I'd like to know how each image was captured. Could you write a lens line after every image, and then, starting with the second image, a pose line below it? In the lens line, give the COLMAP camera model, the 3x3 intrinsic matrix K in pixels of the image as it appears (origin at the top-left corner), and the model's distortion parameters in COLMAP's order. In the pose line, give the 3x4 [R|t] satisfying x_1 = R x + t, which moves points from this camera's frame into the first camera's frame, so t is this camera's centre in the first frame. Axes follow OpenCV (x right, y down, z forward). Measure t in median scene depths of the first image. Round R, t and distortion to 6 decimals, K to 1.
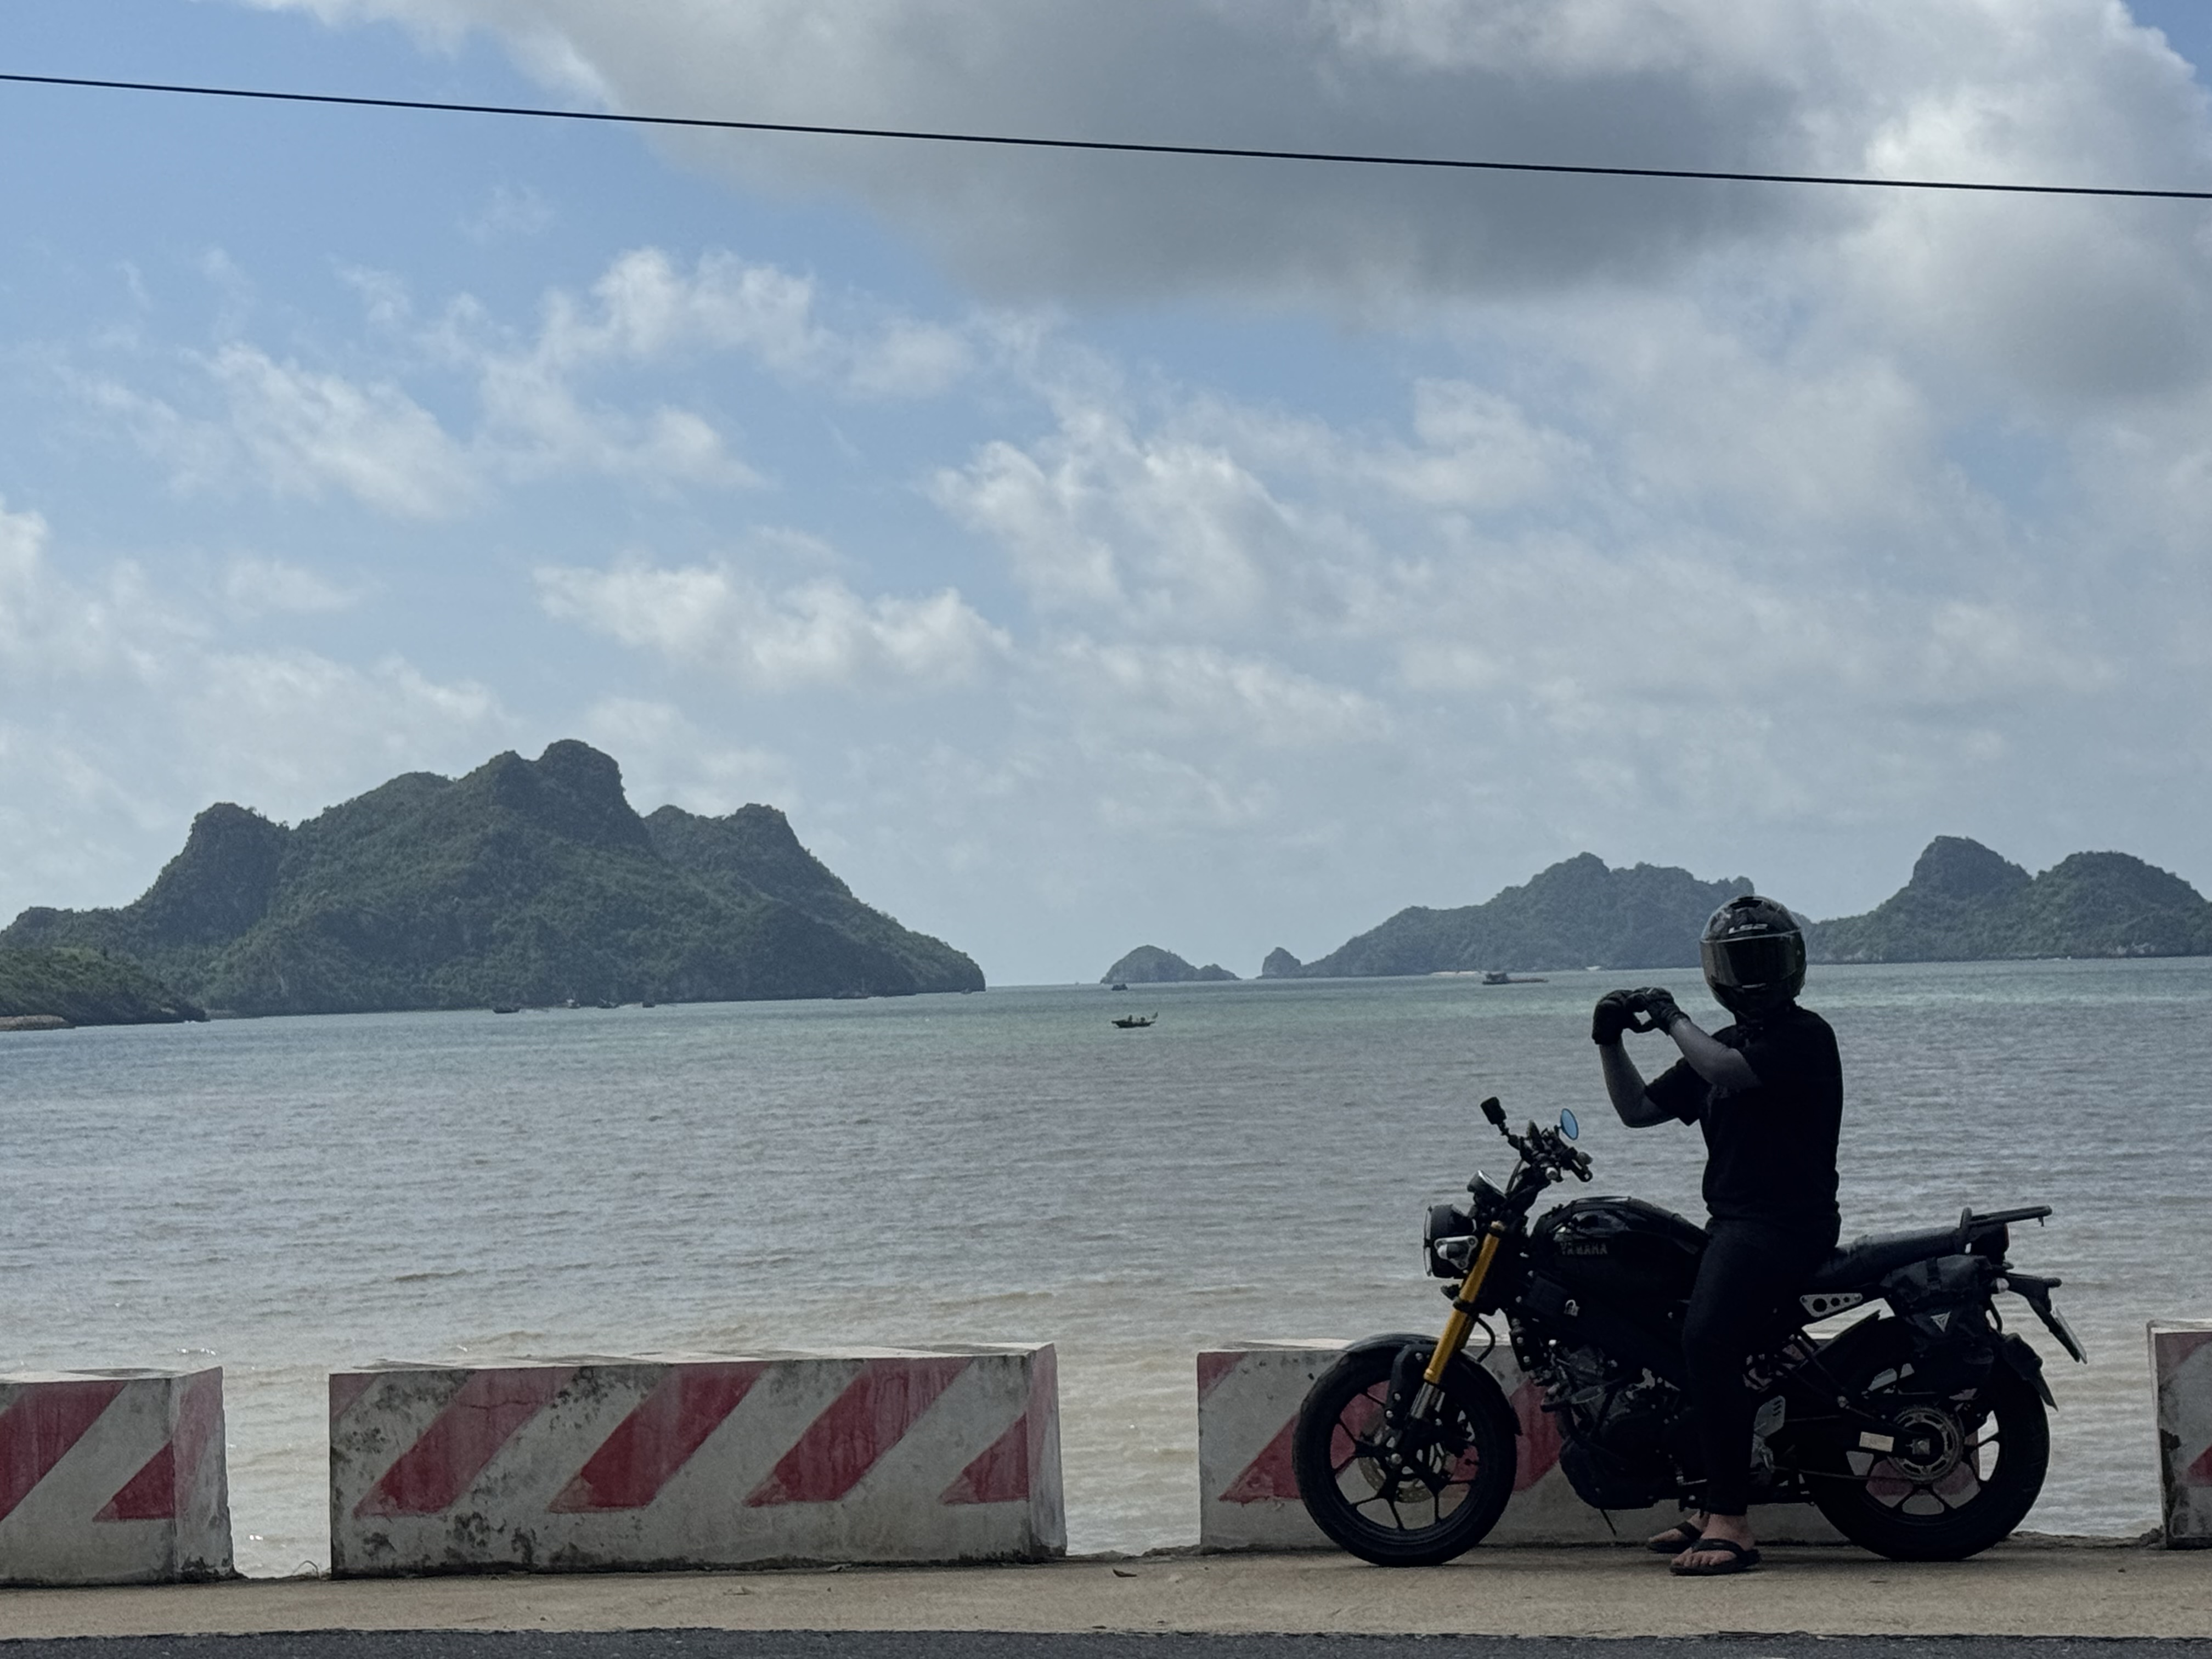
lens RADIAL K [[4483.2, 0, 1069.9], [0, 4483.2, 826.0], [0, 0, 1]] dist [0.163847, -0.101474]
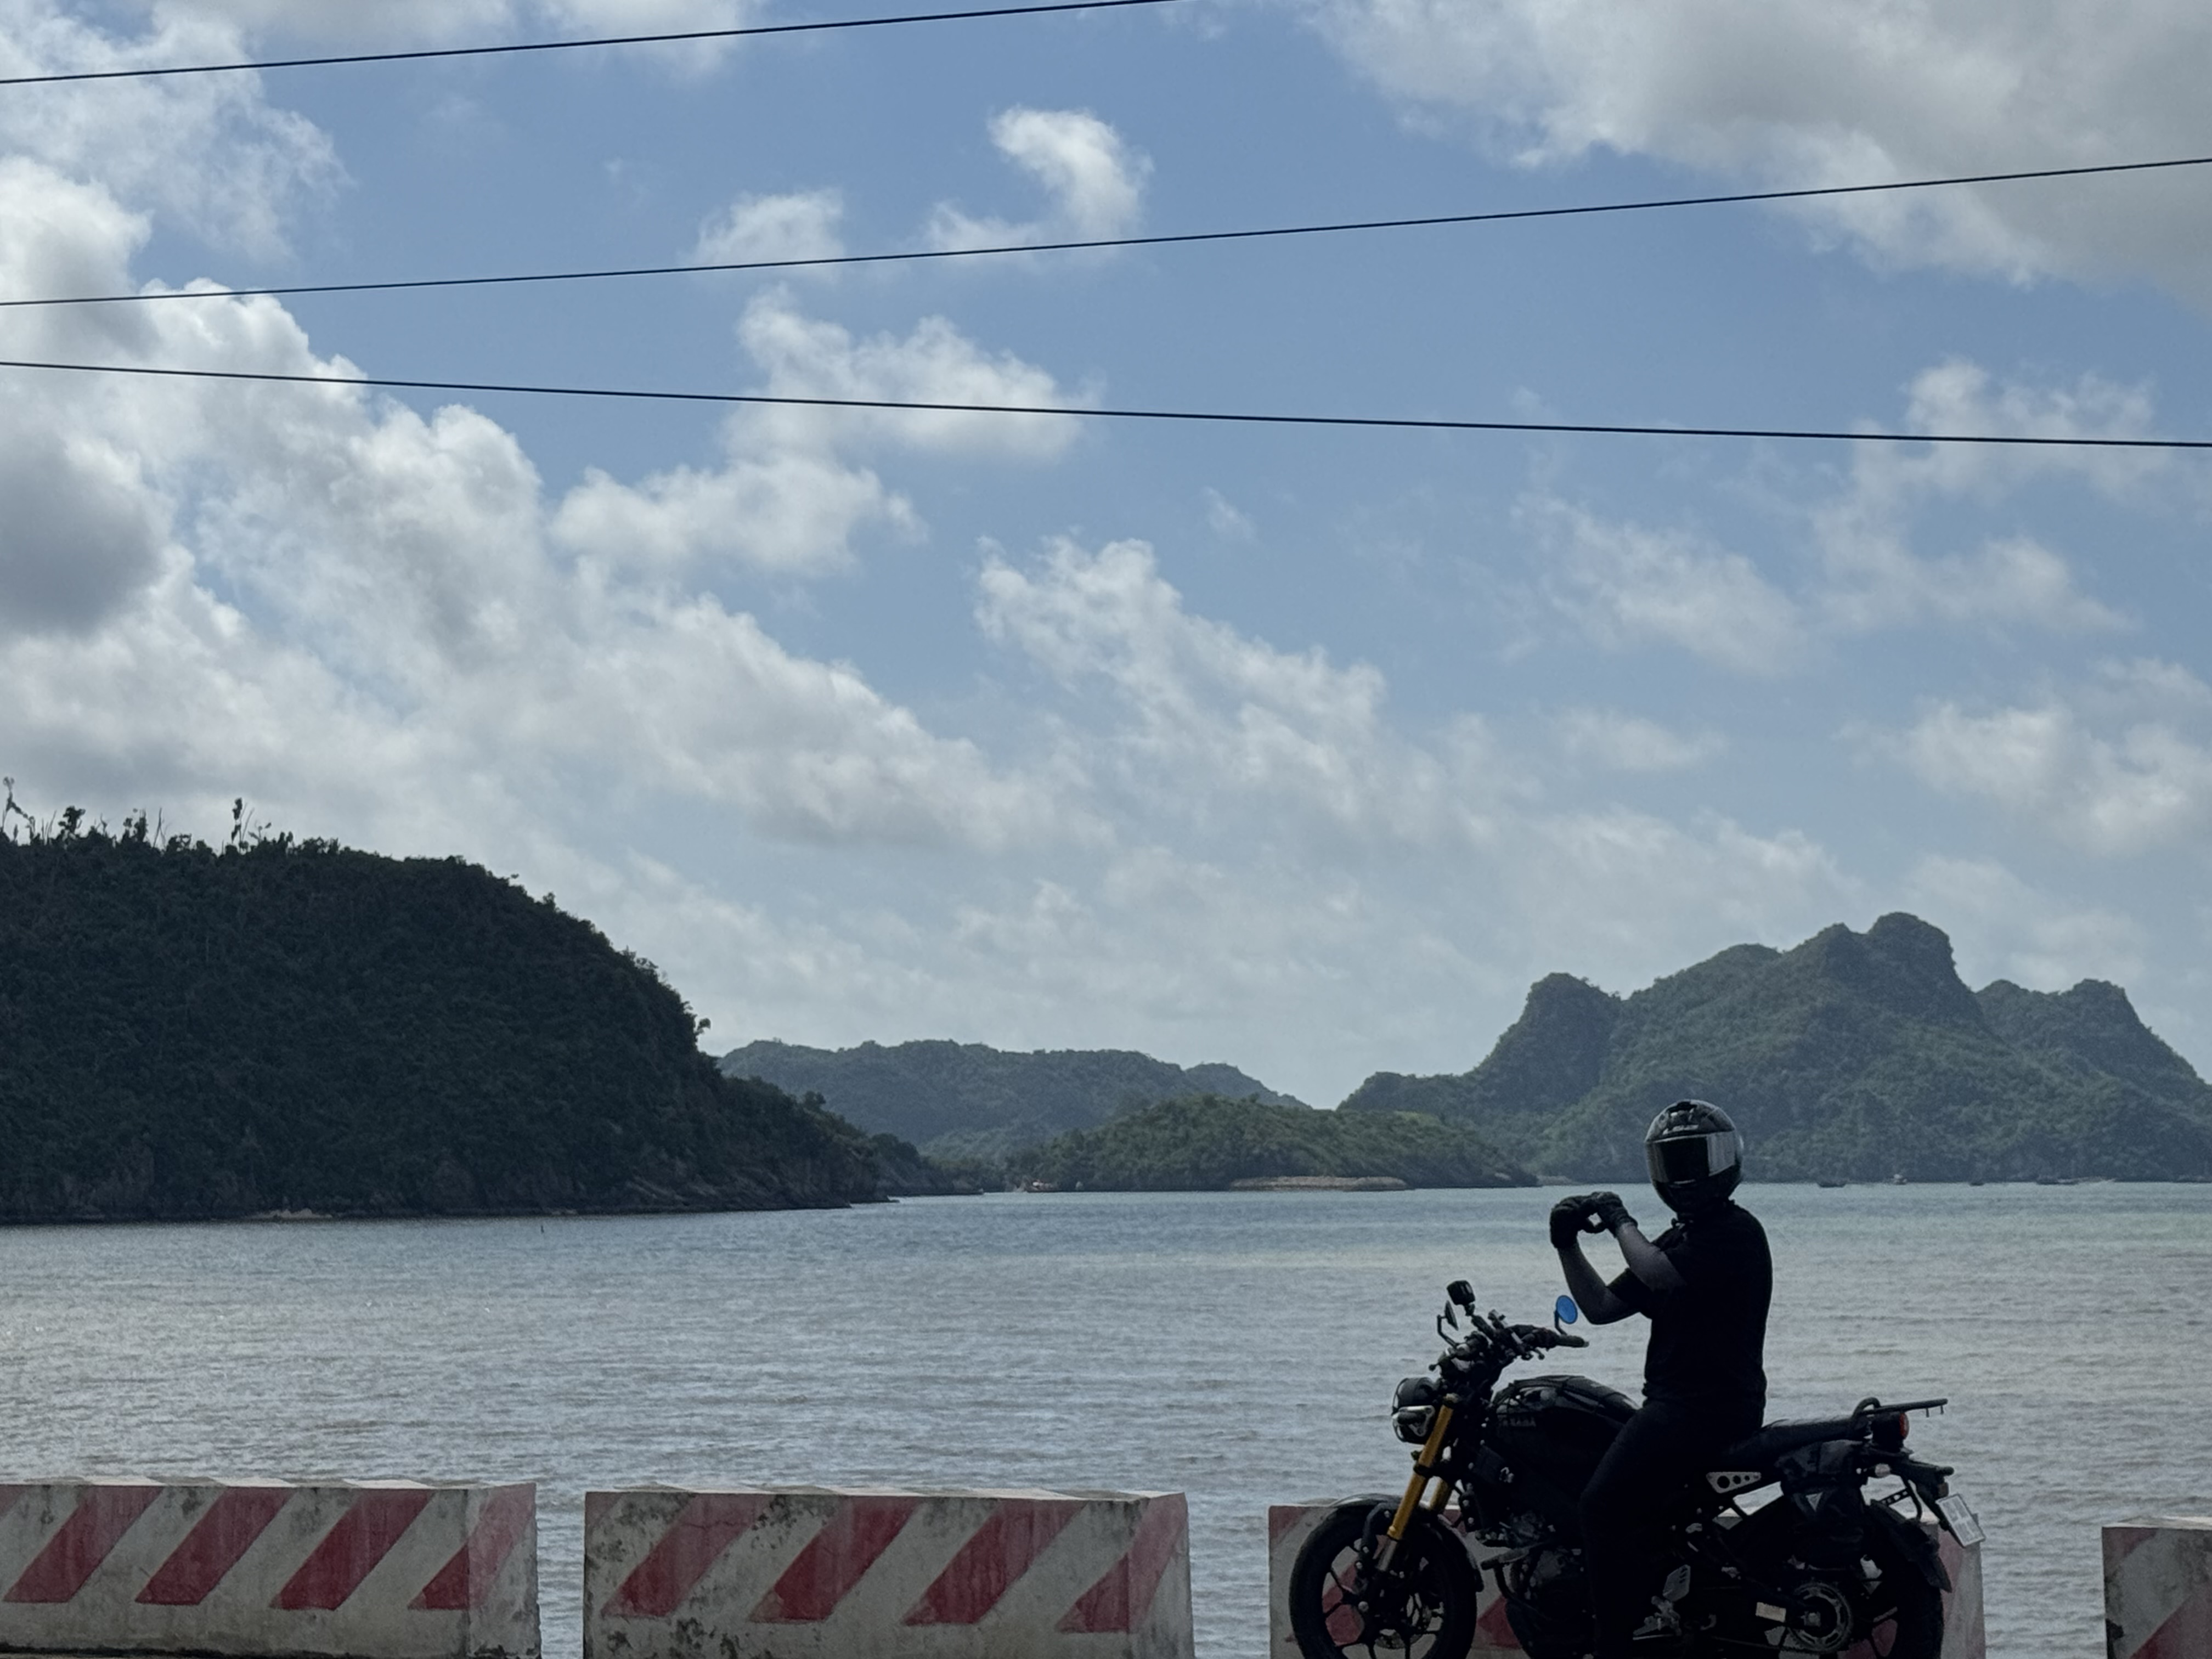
lens RADIAL K [[4499.7, 0, 1098.0], [0, 4499.7, 863.7], [0, 0, 1]] dist [0.134903, 0.238766]
pose [[0.952978, 0.001481, -0.303035, 0.315293], [-0.010343, 0.999564, -0.027642, -0.009158], [0.302862, 0.029476, 0.952578, -0.071749]]
